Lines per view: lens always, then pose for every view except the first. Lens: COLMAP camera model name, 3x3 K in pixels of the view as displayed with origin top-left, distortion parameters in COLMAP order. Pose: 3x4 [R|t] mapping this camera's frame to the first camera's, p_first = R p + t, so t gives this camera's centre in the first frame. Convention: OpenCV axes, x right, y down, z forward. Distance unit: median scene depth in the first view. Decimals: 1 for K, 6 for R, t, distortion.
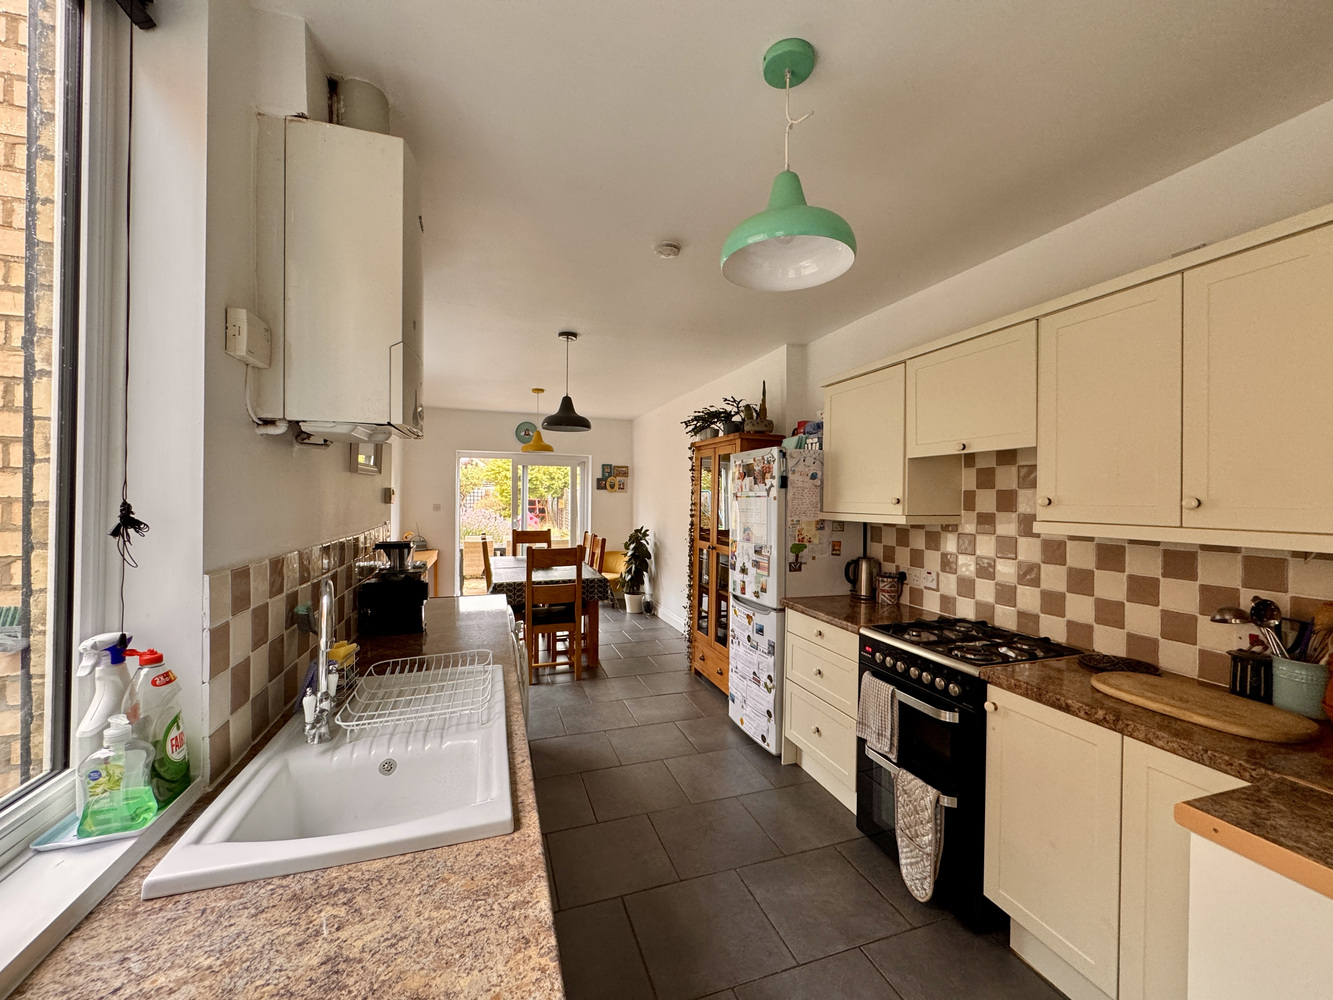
lens RADIAL K [[533.1, 0, 669.0], [0, 533.1, 497.3], [0, 0, 1]] dist [-0.002351, 0.000469]
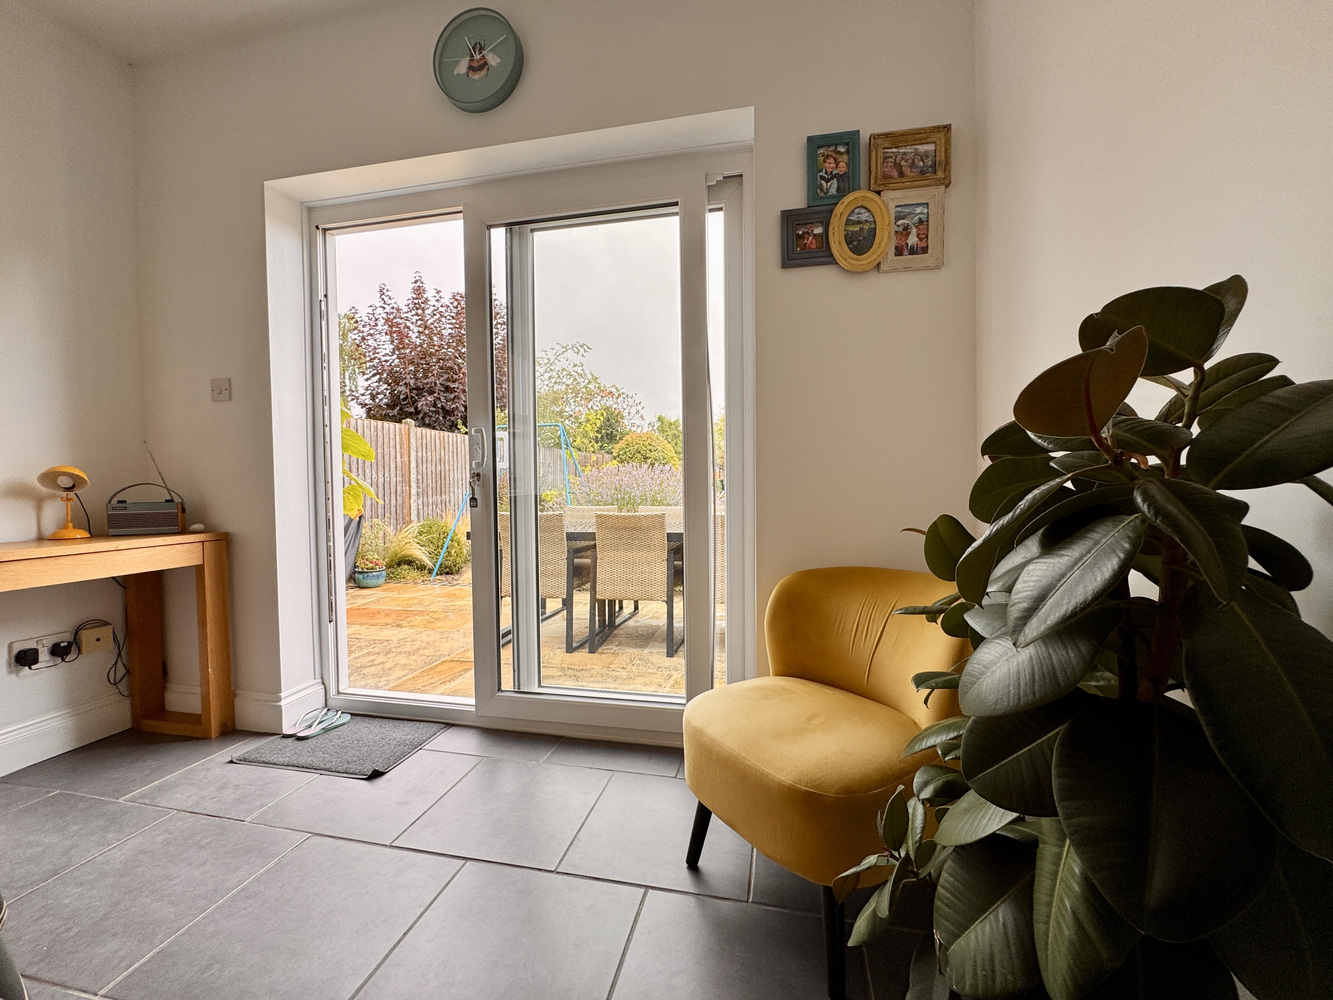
lens RADIAL K [[533.1, 0, 669.0], [0, 533.1, 497.3], [0, 0, 1]] dist [-0.002351, 0.000469]
pose [[0.855087, -0.002815, -0.518476, -0.070591], [0.019541, 0.999450, 0.026800, 0.073929], [0.518116, -0.033048, 0.854672, 0.857731]]
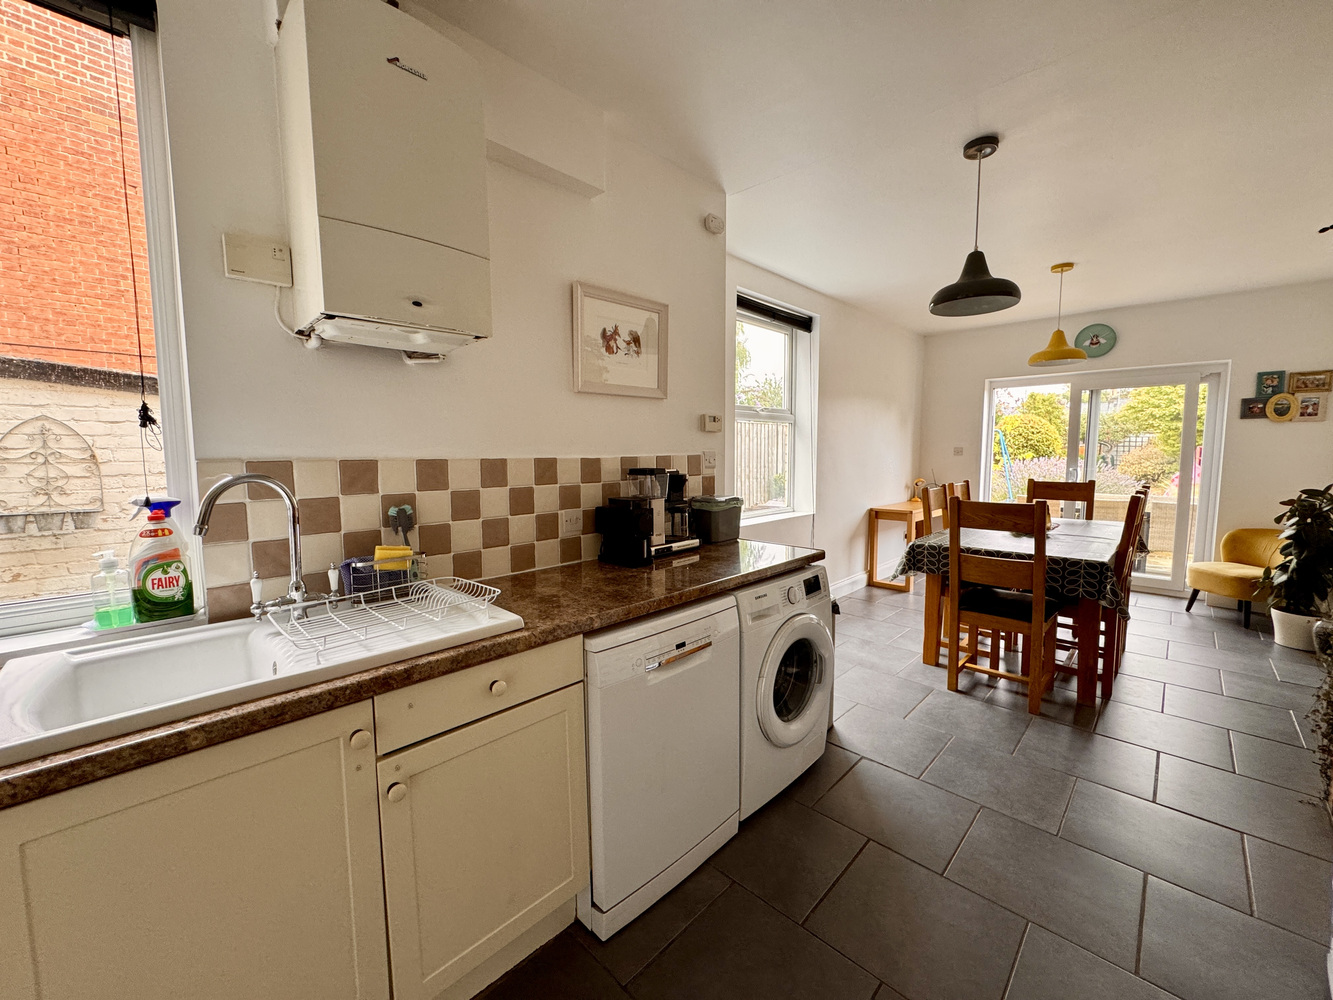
lens RADIAL K [[533.1, 0, 669.0], [0, 533.1, 497.3], [0, 0, 1]] dist [-0.002351, 0.000469]
pose [[0.451421, 0.067305, -0.889769, 0.109336], [0.008450, 0.996784, 0.079686, 0.020296], [0.892271, -0.043490, 0.449401, 0.206642]]
